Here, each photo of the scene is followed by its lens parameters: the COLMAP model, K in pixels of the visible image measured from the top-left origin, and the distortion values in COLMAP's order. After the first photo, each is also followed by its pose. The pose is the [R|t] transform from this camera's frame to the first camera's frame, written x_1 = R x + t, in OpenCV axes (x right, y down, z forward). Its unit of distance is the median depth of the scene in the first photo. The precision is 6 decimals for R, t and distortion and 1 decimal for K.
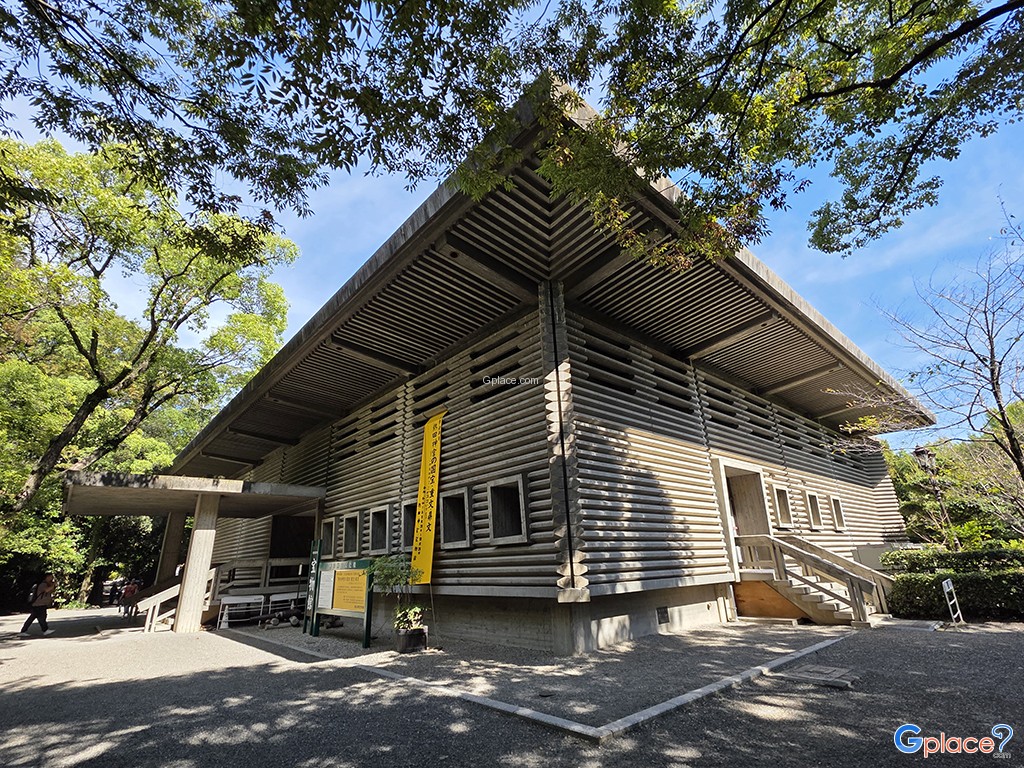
lens RADIAL K [[475.8, 0, 511.9], [0, 475.8, 387.6], [0, 0, 1]] dist [-0.000413, 0.000507]
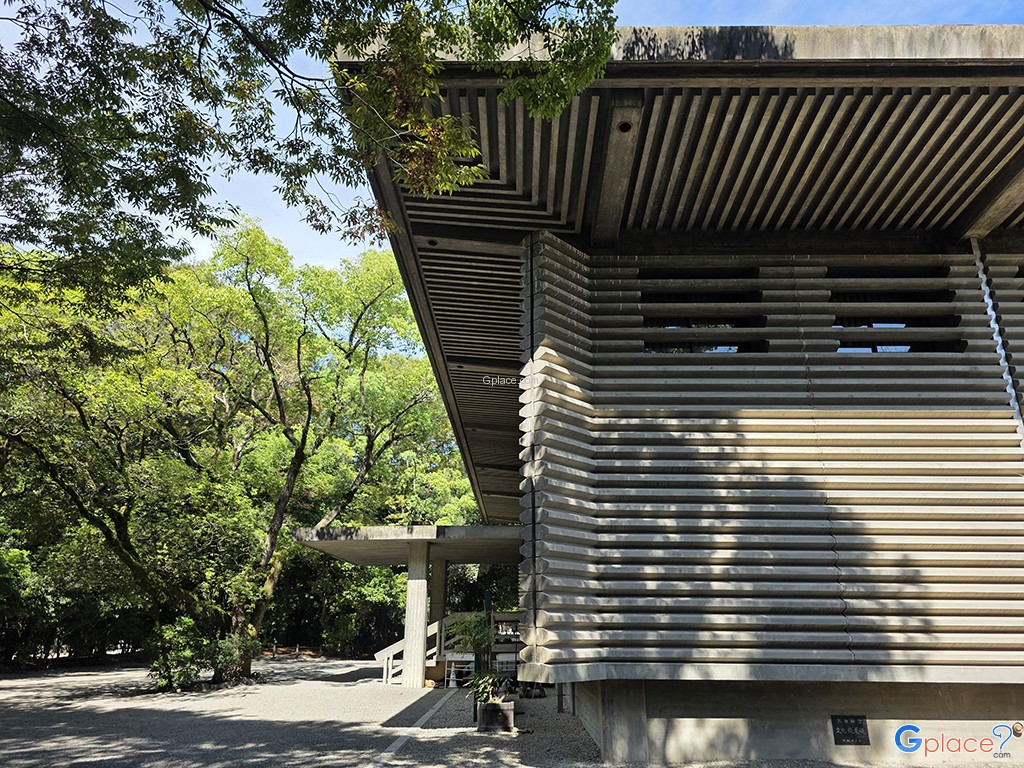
lens RADIAL K [[671.3, 0, 510.9], [0, 671.3, 382.8], [0, 0, 1]] dist [0.035262, -0.011289]
pose [[0.754774, -0.191565, -0.627391, 0.616141], [0.201710, 0.977848, -0.055907, 0.043150], [0.624203, -0.084354, 0.776695, 0.166567]]
